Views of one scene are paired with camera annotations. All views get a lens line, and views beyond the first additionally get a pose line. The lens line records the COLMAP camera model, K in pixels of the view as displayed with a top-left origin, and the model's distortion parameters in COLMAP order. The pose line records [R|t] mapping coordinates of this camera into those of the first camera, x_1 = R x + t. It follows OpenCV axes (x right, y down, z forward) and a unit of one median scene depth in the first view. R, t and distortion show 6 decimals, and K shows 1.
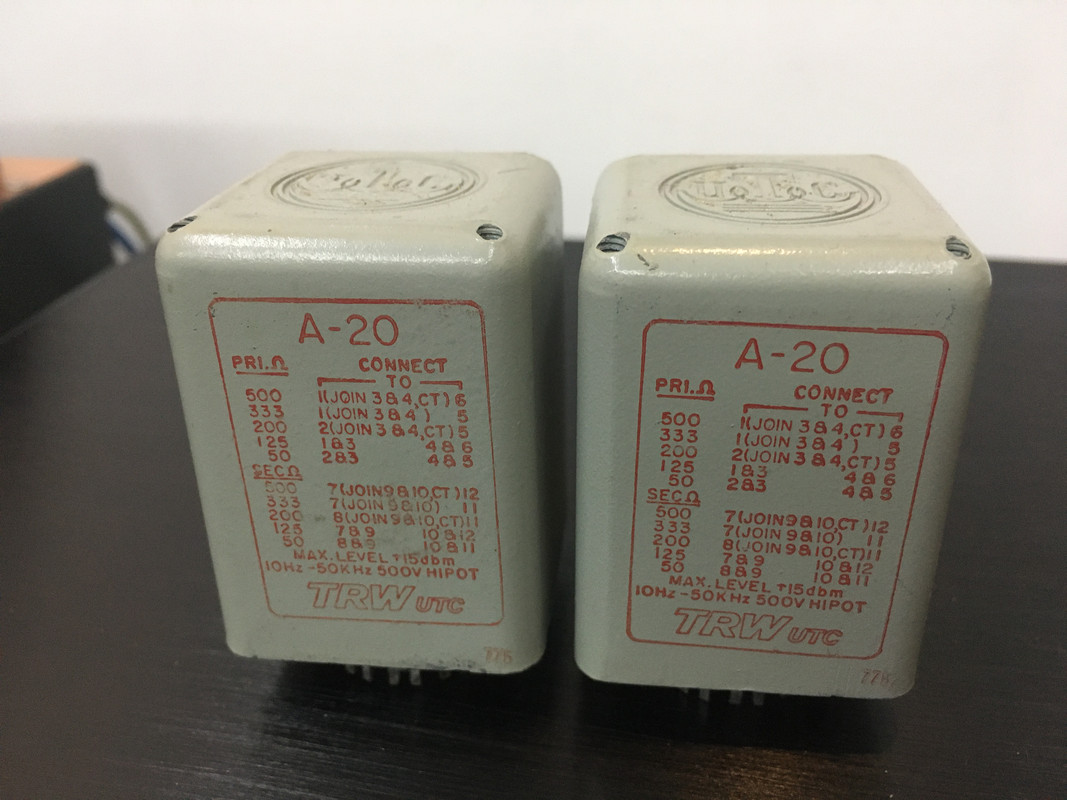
lens RADIAL K [[934.0, 0, 534.6], [0, 934.0, 397.5], [0, 0, 1]] dist [0.071324, -0.128376]
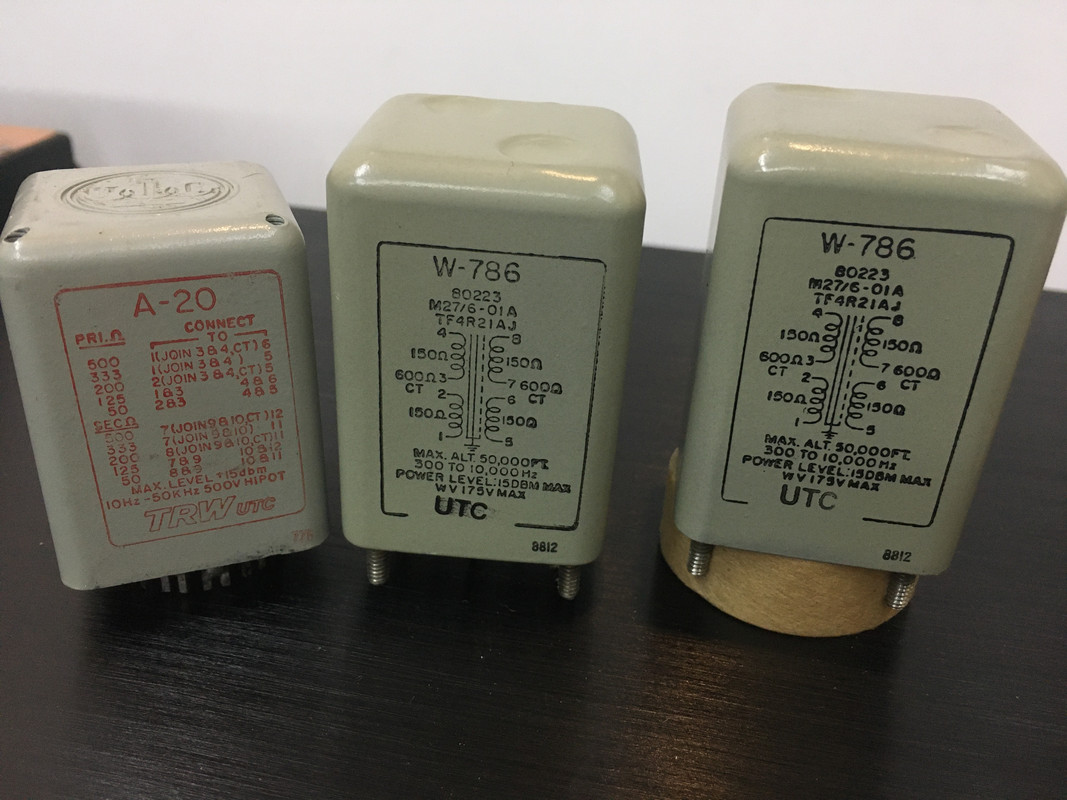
lens RADIAL K [[934.0, 0, 530.2], [0, 934.0, 396.8], [0, 0, 1]] dist [0.071324, -0.128376]
pose [[0.884623, -0.165581, 0.435918, -0.336100], [0.157085, 0.986010, 0.055753, 0.061042], [-0.439051, 0.019155, 0.898258, -0.391335]]
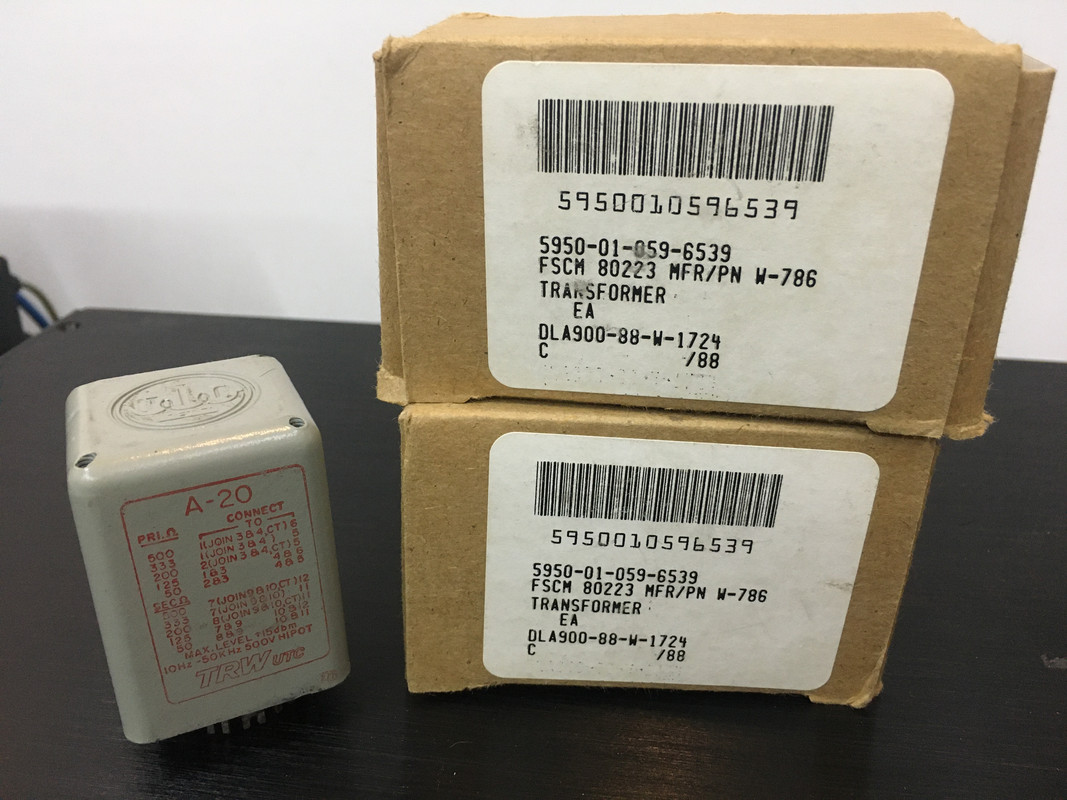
lens RADIAL K [[934.0, 0, 534.8], [0, 934.0, 402.5], [0, 0, 1]] dist [0.071324, -0.128376]
pose [[0.848540, -0.209848, 0.485740, -0.456338], [0.227398, 0.973522, 0.023336, -0.139478], [-0.477775, 0.090655, 0.873792, -0.632188]]
